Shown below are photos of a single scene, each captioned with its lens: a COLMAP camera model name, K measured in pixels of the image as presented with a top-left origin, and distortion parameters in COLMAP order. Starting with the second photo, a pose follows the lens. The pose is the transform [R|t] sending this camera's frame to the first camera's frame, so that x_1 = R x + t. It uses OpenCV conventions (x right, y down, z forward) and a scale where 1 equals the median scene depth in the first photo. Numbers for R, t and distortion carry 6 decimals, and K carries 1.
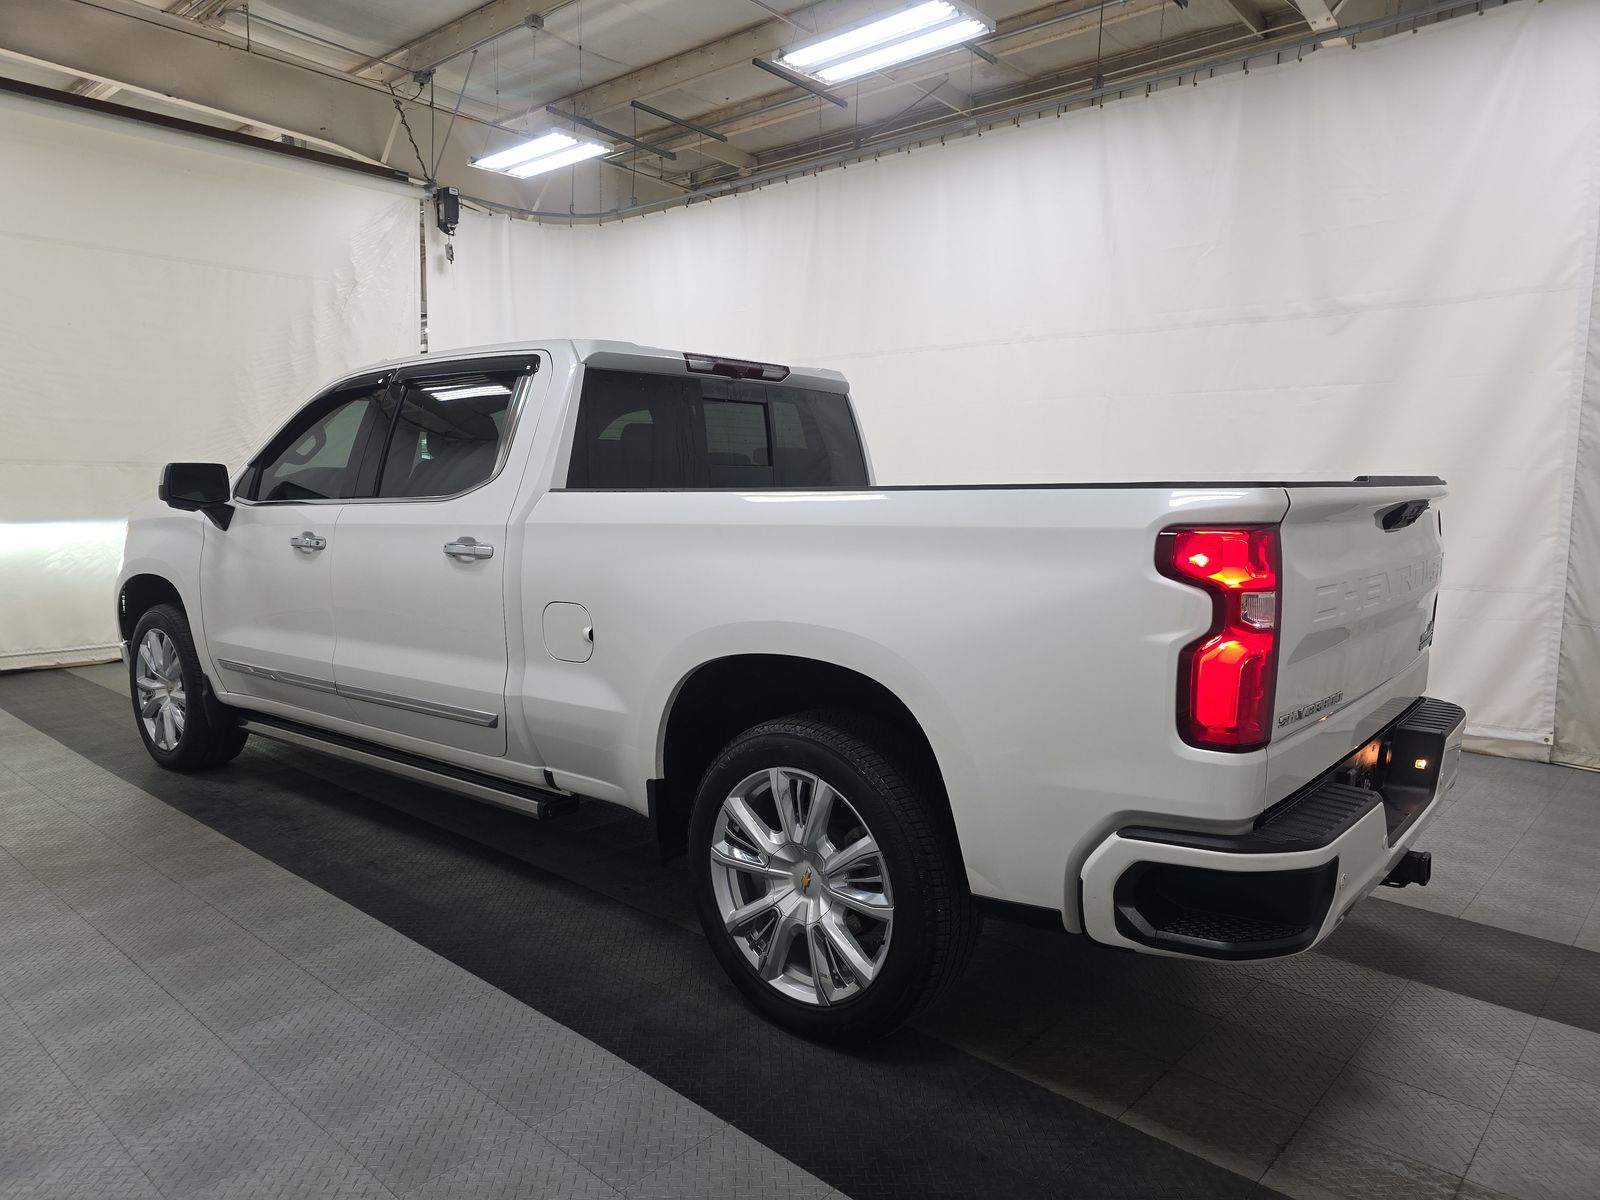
lens RADIAL K [[1093.7, 0, 804.1], [0, 1093.7, 602.1], [0, 0, 1]] dist [0.075234, -0.073940]
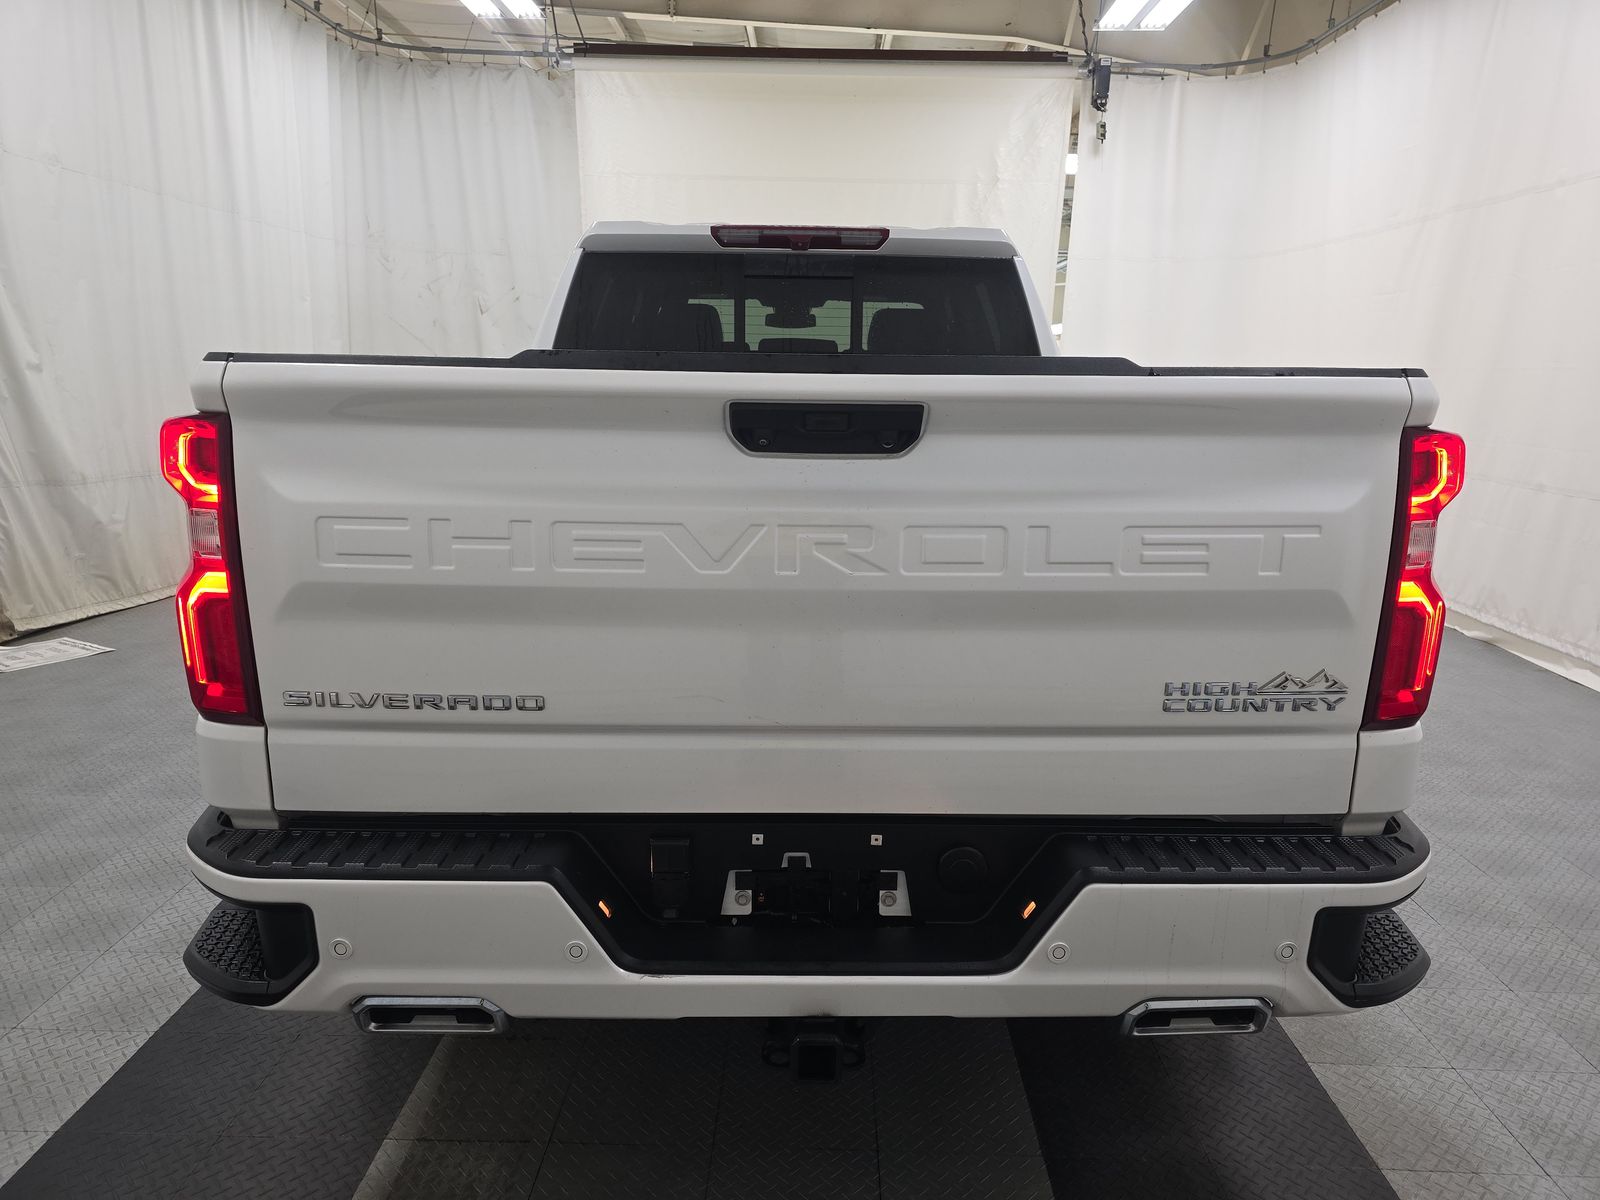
lens RADIAL K [[1093.7, 0, 804.1], [0, 1093.7, 602.1], [0, 0, 1]] dist [0.075234, -0.073940]
pose [[0.639694, 0.162425, -0.751272, 0.565359], [-0.098923, 0.986686, 0.129091, -0.037892], [0.762237, -0.008260, 0.647245, 0.389167]]
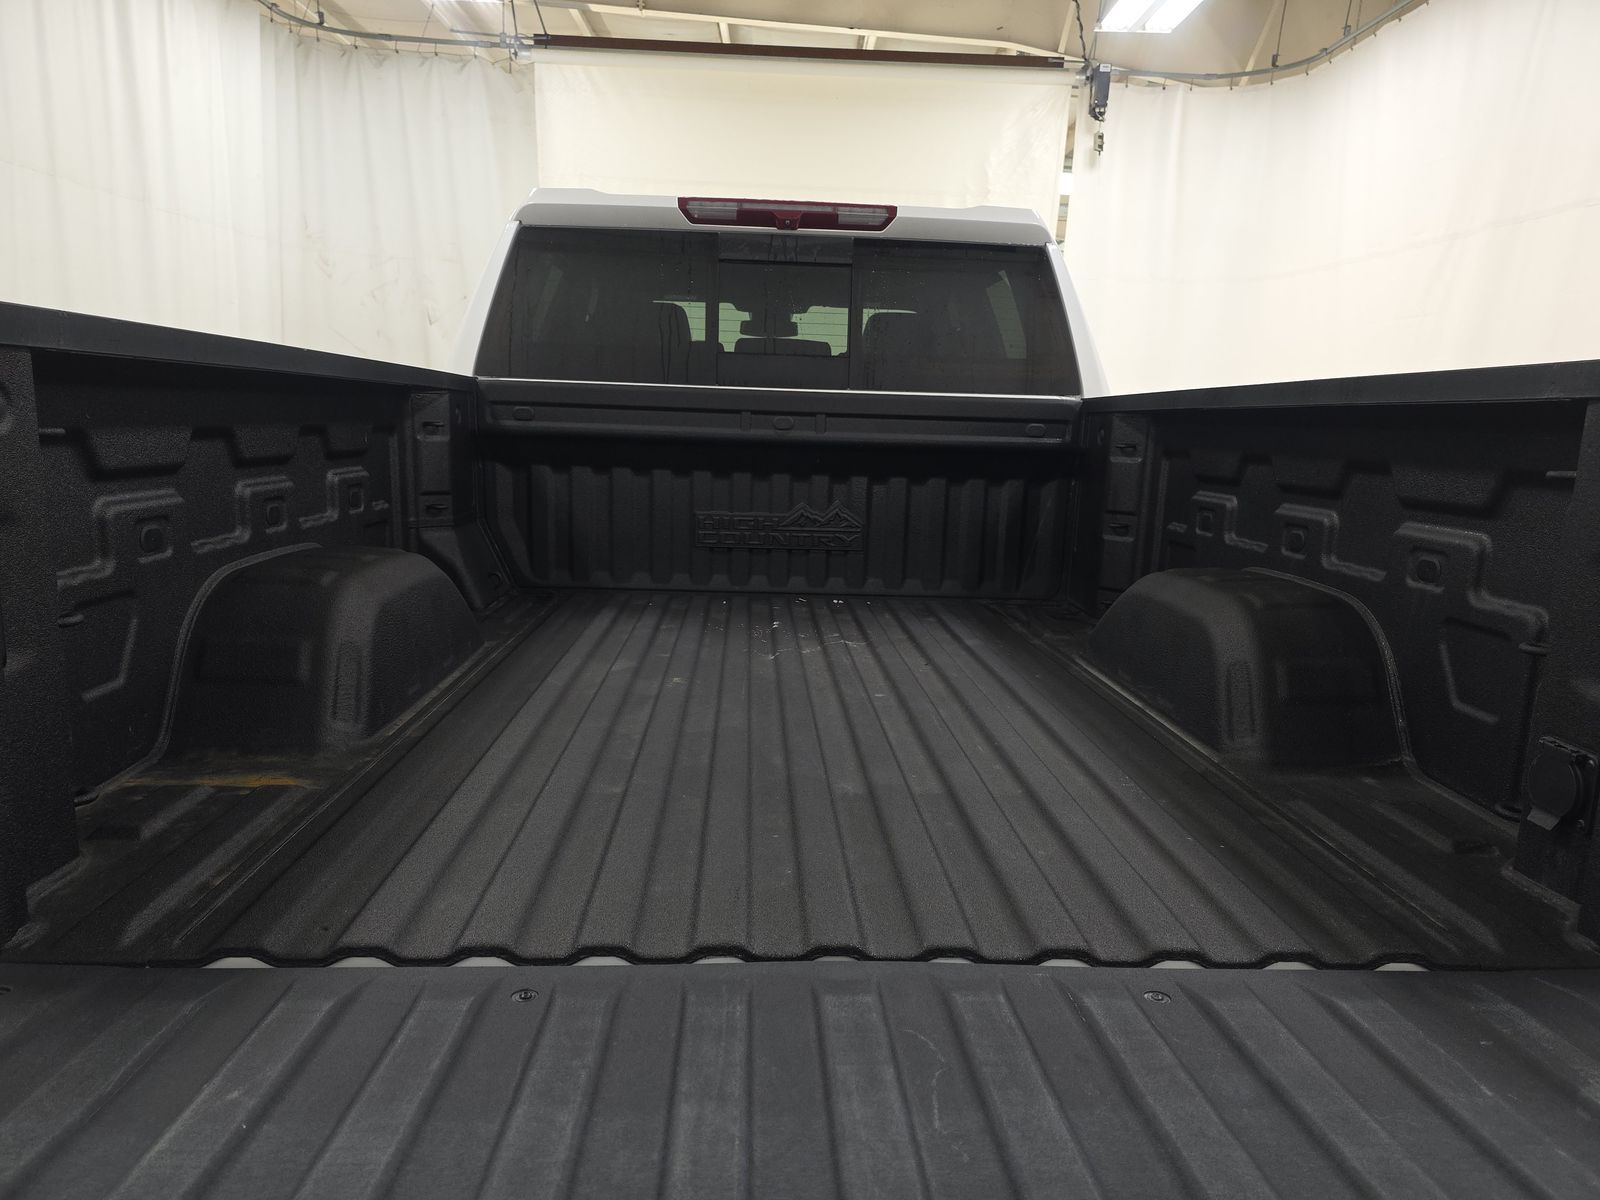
lens RADIAL K [[1093.7, 0, 804.1], [0, 1093.7, 602.1], [0, 0, 1]] dist [0.075234, -0.073940]
pose [[0.660860, 0.151696, -0.735018, 0.444829], [-0.113542, 0.988296, 0.101882, -0.036159], [0.741871, 0.016125, 0.670349, 0.477154]]
